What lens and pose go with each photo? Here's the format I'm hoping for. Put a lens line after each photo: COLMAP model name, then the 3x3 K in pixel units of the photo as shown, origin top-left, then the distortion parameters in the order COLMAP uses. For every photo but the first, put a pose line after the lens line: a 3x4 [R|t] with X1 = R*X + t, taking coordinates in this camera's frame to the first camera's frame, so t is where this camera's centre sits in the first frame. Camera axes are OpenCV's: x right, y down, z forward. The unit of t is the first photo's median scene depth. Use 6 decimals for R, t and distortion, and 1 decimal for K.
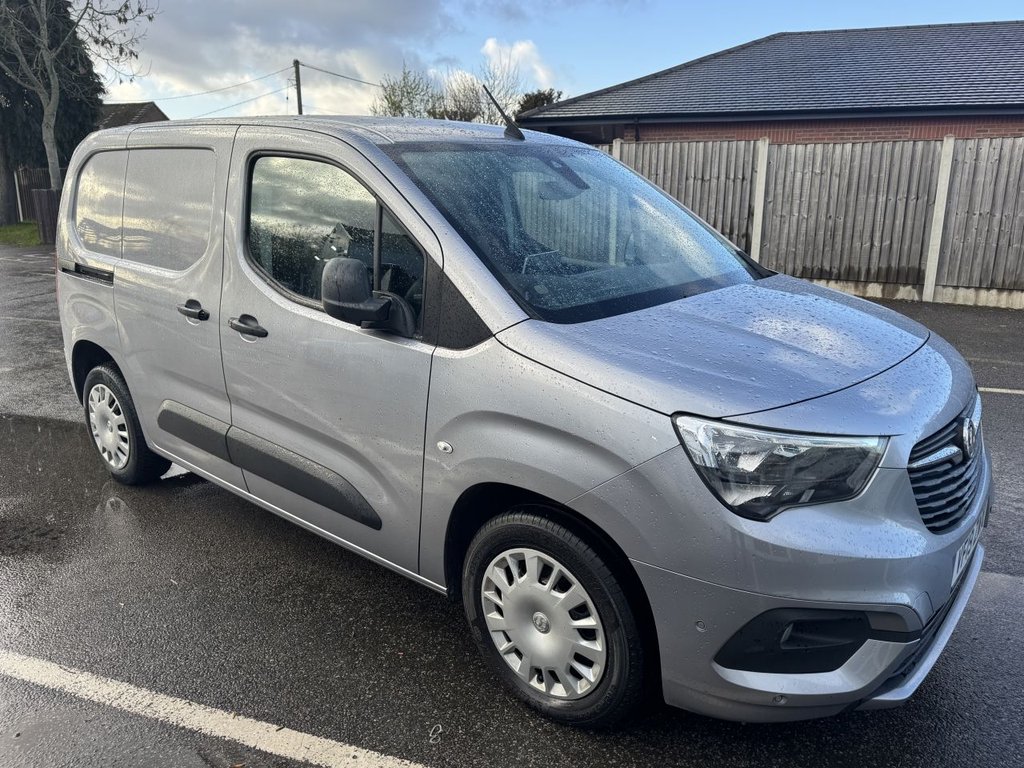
lens RADIAL K [[782.8, 0, 511.0], [0, 782.8, 390.1], [0, 0, 1]] dist [0.046651, -0.054796]
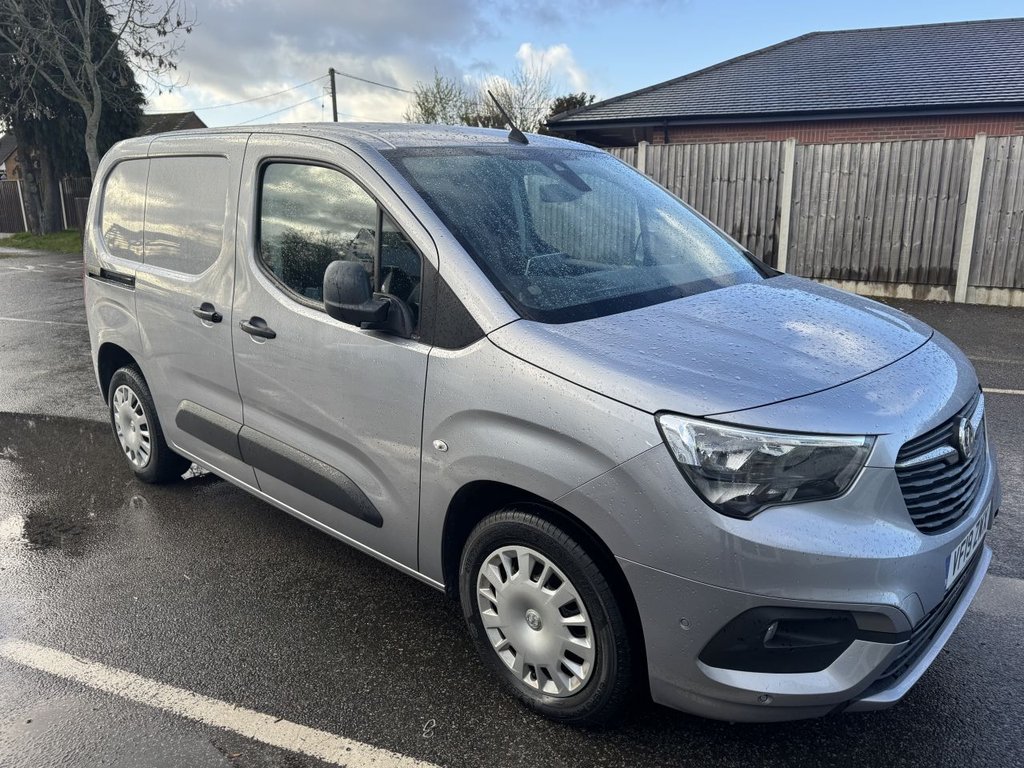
lens RADIAL K [[783.8, 0, 511.0], [0, 783.8, 384.8], [0, 0, 1]] dist [0.047843, -0.057218]
pose [[0.998980, 0.000516, -0.045144, 0.046581], [-0.001032, 0.999934, -0.011412, 0.004714], [0.045135, 0.011447, 0.998915, -0.012516]]
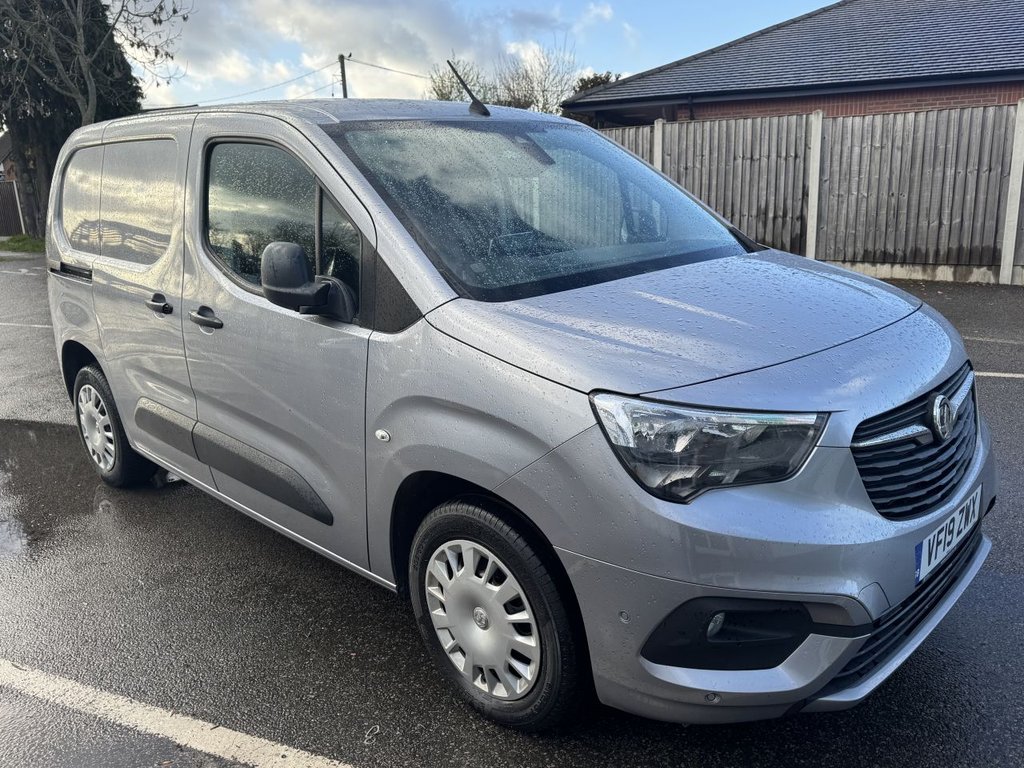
lens RADIAL K [[835.9, 0, 514.6], [0, 835.9, 388.9], [0, 0, 1]] dist [0.055716, -0.067451]
pose [[0.996588, -0.016705, -0.080835, 0.140531], [0.015859, 0.999813, -0.011093, 0.026240], [0.081005, 0.009773, 0.996666, -0.006997]]
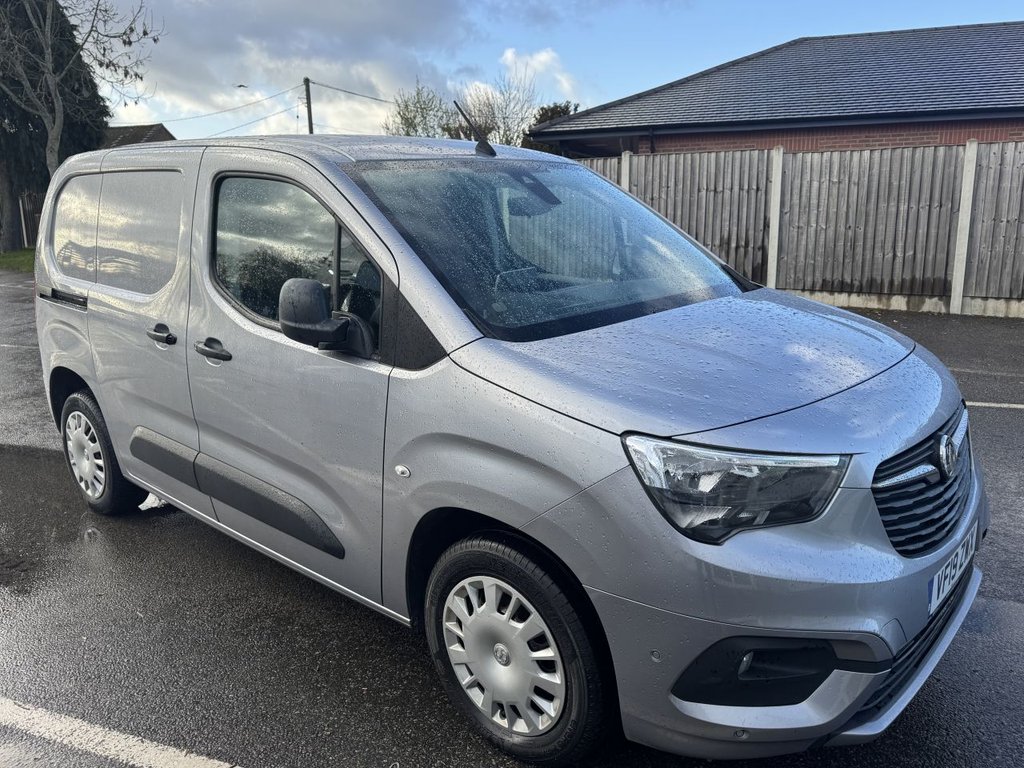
lens RADIAL K [[819.7, 0, 512.0], [0, 819.7, 384.0], [0, 0, 1]] dist [0.047851, -0.057476]
pose [[0.999477, -0.013390, -0.029437, 0.072045], [0.012333, 0.999283, -0.035795, 0.002645], [0.029895, 0.035414, 0.998925, -0.010822]]
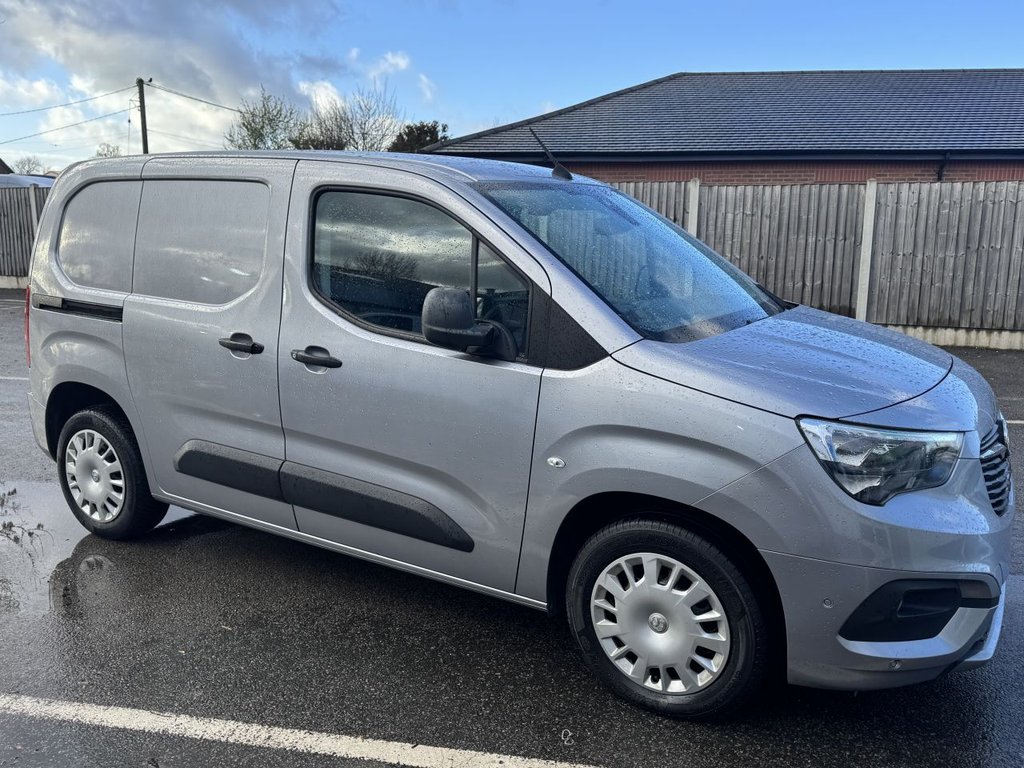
lens RADIAL K [[876.8, 0, 515.6], [0, 876.8, 388.6], [0, 0, 1]] dist [0.131828, -0.265746]
pose [[0.986272, -0.019822, 0.163935, -0.292566], [0.031420, 0.997159, -0.068459, 0.046287], [-0.162112, 0.072670, 0.984093, -0.151375]]
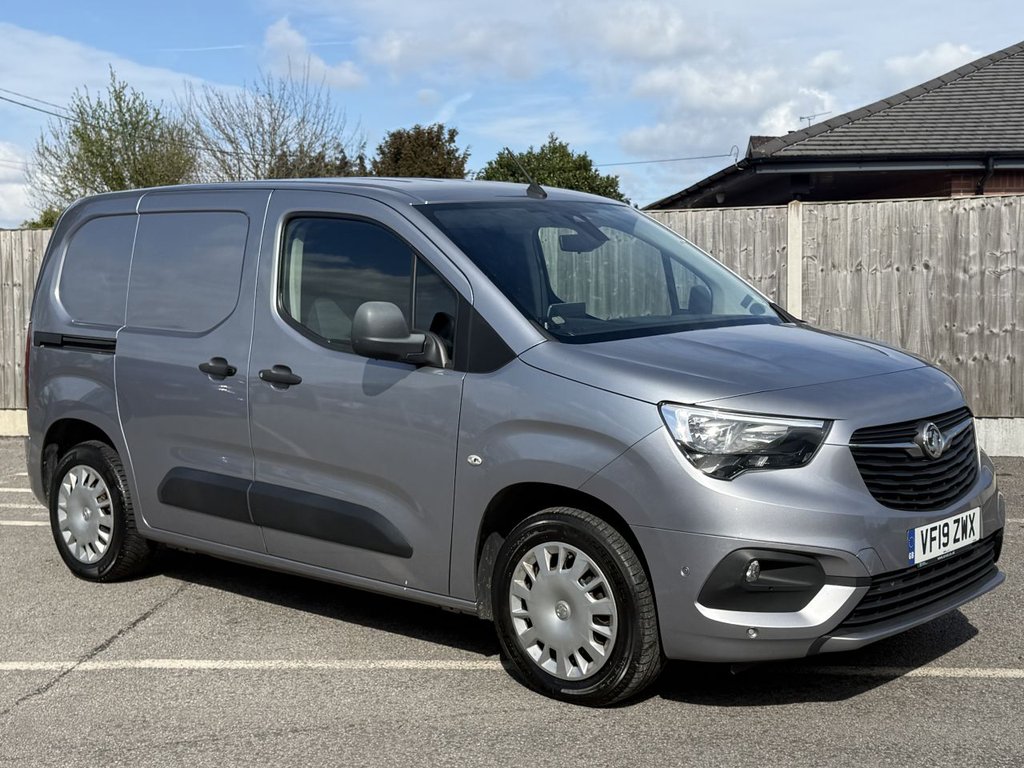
lens RADIAL K [[1522.8, 0, 511.4], [0, 1522.8, 367.3], [0, 0, 1]] dist [-0.005855, -0.040788]
pose [[0.999457, -0.015585, -0.029015, 0.028199], [0.009779, 0.981652, -0.190431, 0.315342], [0.031451, 0.190044, 0.981272, -1.031200]]
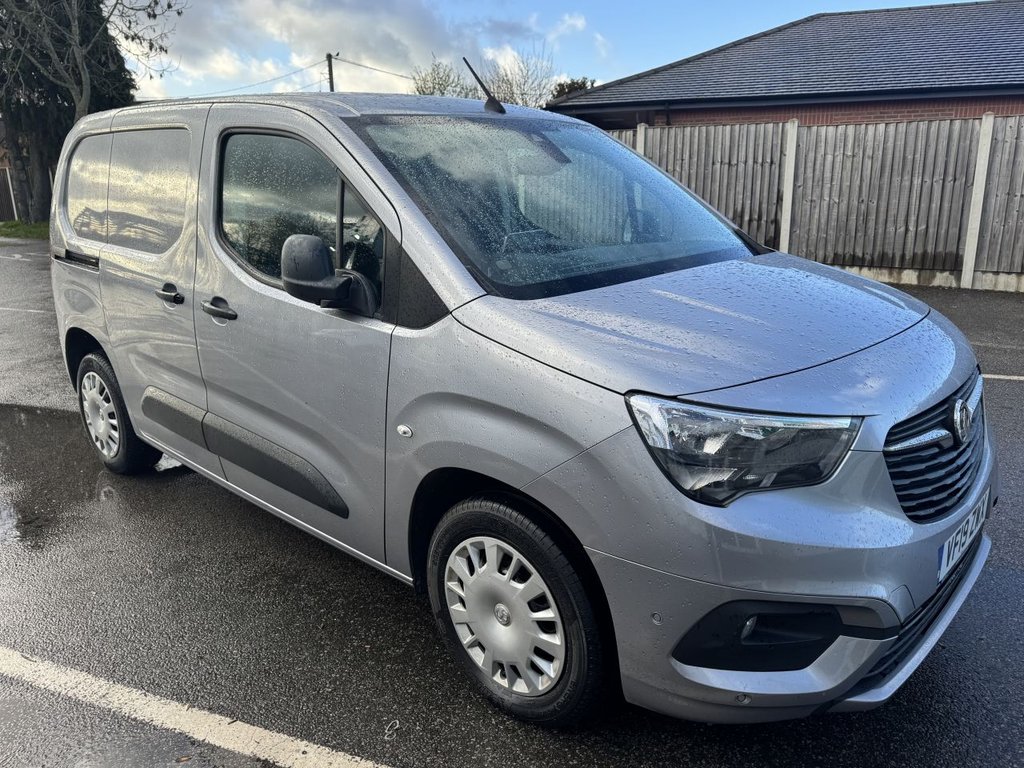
lens RADIAL K [[791.7, 0, 516.0], [0, 791.7, 387.2], [0, 0, 1]] dist [0.049584, -0.057137]
pose [[0.998997, -0.001117, -0.044771, 0.083444], [0.001178, 0.999998, 0.001338, 0.016184], [0.044769, -0.001389, 0.998996, 0.033867]]
